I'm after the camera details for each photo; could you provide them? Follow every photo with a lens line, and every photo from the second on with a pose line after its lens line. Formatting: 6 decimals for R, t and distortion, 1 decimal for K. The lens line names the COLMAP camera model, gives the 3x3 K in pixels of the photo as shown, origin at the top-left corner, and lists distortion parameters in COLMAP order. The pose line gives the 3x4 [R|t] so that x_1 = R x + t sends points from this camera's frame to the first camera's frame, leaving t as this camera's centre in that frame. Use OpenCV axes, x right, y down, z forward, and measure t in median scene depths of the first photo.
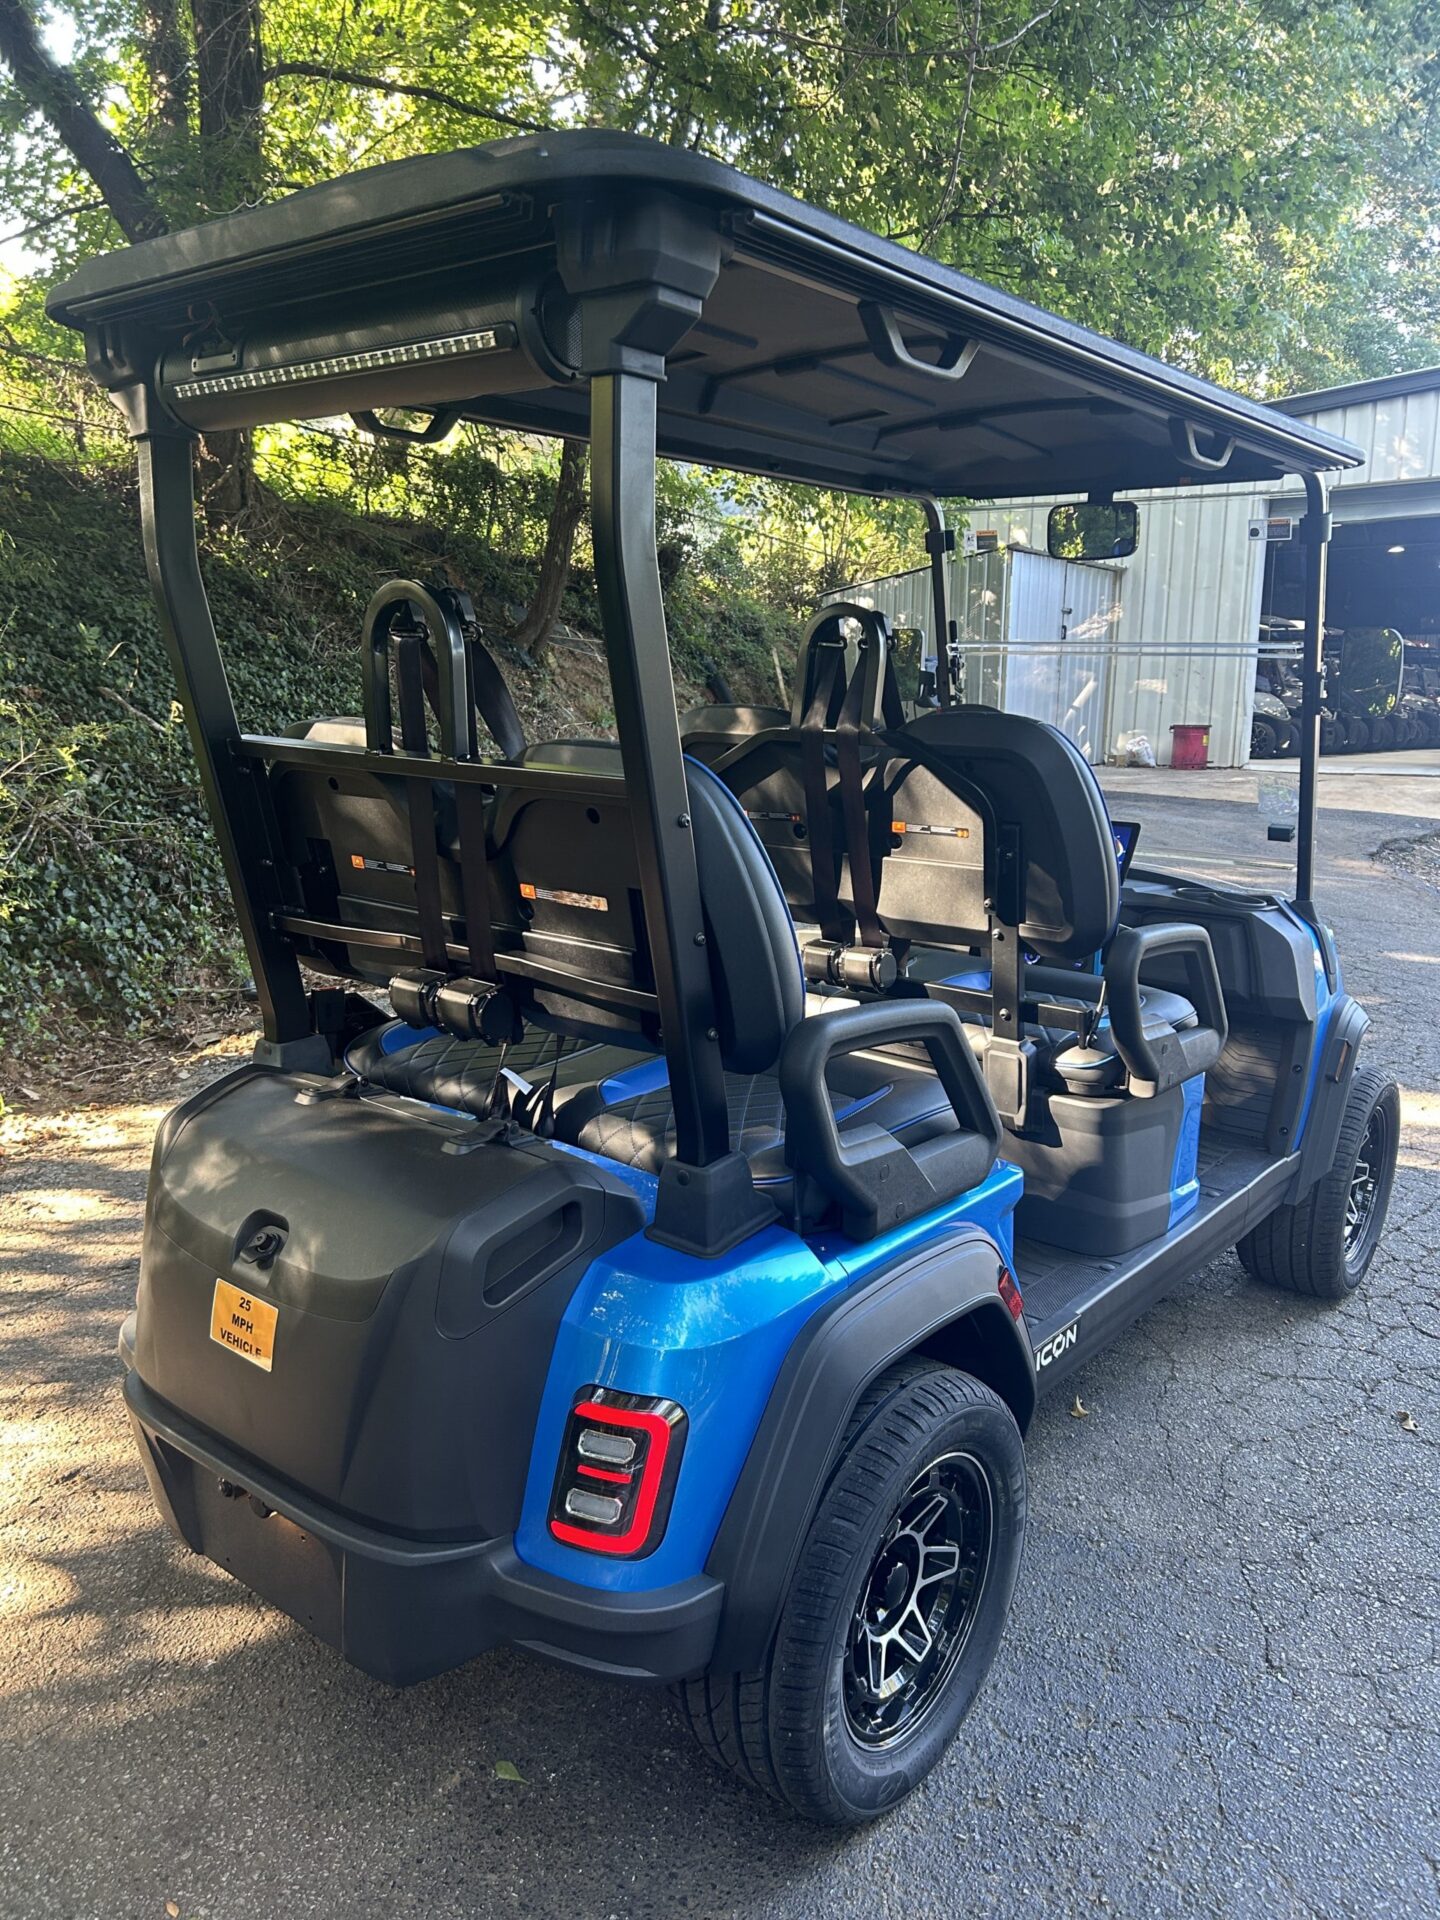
lens RADIAL K [[1463.6, 0, 710.0], [0, 1463.6, 958.2], [0, 0, 1]] dist [0.048238, -0.060889]
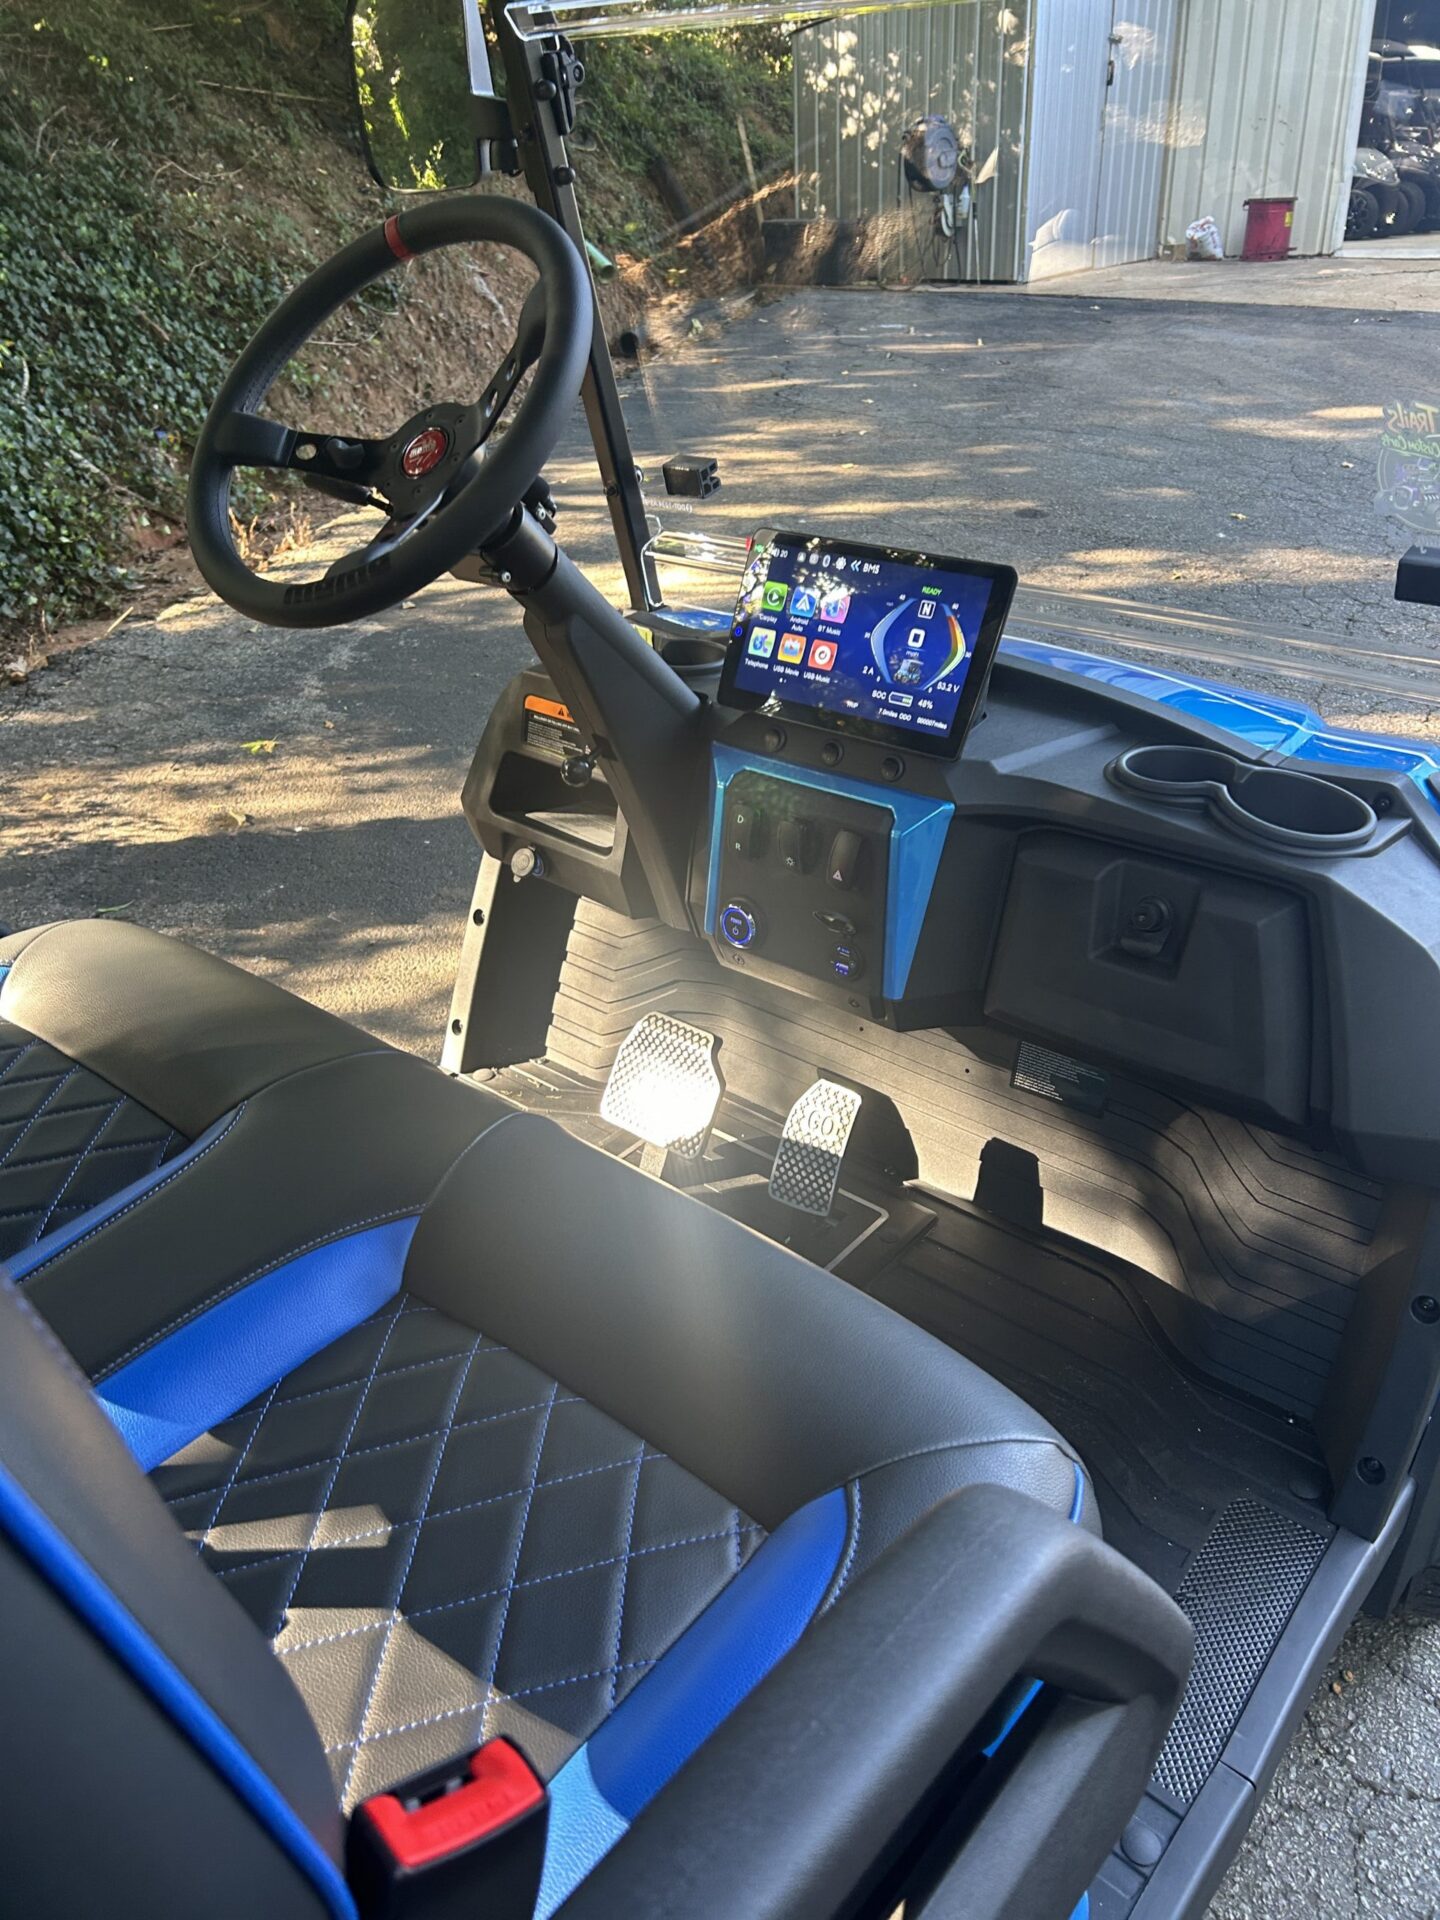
lens RADIAL K [[1463.6, 0, 710.0], [0, 1463.6, 958.2], [0, 0, 1]] dist [0.048238, -0.060889]
pose [[0.998709, -0.034673, -0.037126, 0.046191], [0.044194, 0.953412, 0.298417, -0.021821], [0.025050, -0.299672, 0.953713, 0.129244]]
